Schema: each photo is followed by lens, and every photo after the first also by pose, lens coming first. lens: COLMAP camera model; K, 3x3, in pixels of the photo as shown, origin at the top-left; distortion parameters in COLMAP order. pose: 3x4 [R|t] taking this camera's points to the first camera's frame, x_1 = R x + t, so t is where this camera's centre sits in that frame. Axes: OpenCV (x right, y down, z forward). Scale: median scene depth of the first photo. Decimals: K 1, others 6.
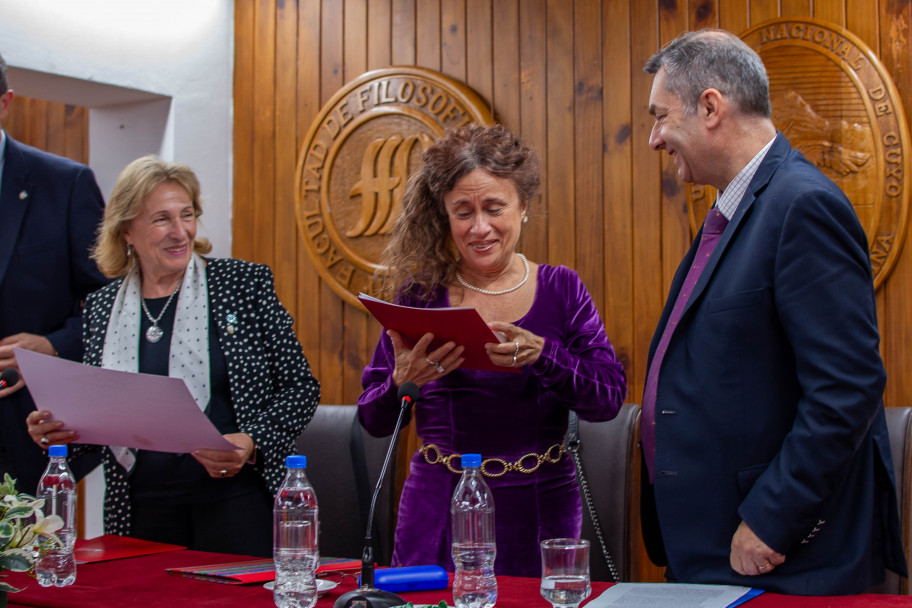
lens RADIAL K [[1607.0, 0, 462.8], [0, 1607.0, 294.3], [0, 0, 1]] dist [-0.145423, 0.000000]
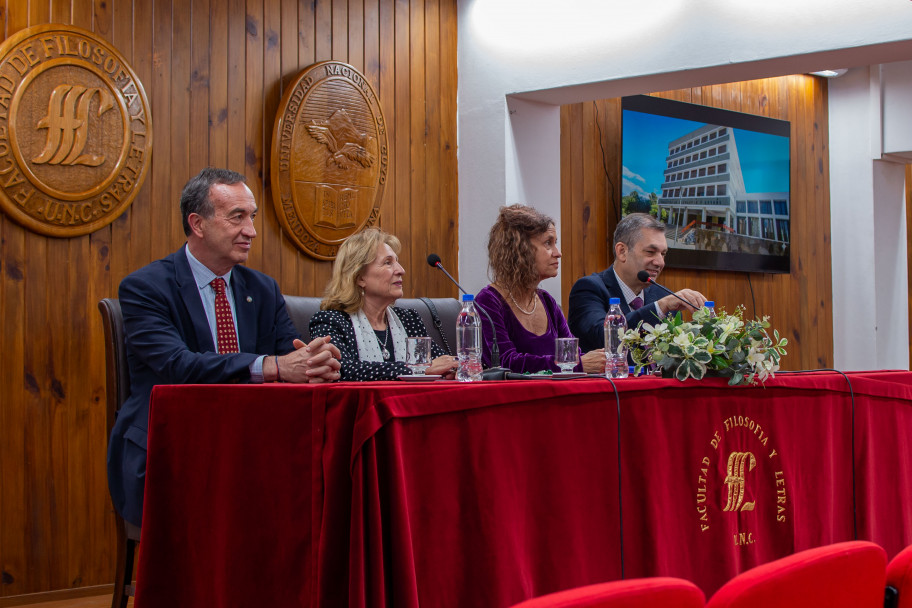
lens RADIAL K [[1607.0, 0, 442.9], [0, 1607.0, 361.1], [0, 0, 1]] dist [-0.145423, 0.000000]
pose [[0.254561, -0.001199, 0.967056, -1.173078], [-0.028424, 0.999558, 0.008721, 0.093944], [-0.966639, -0.029708, 0.254414, 0.450796]]
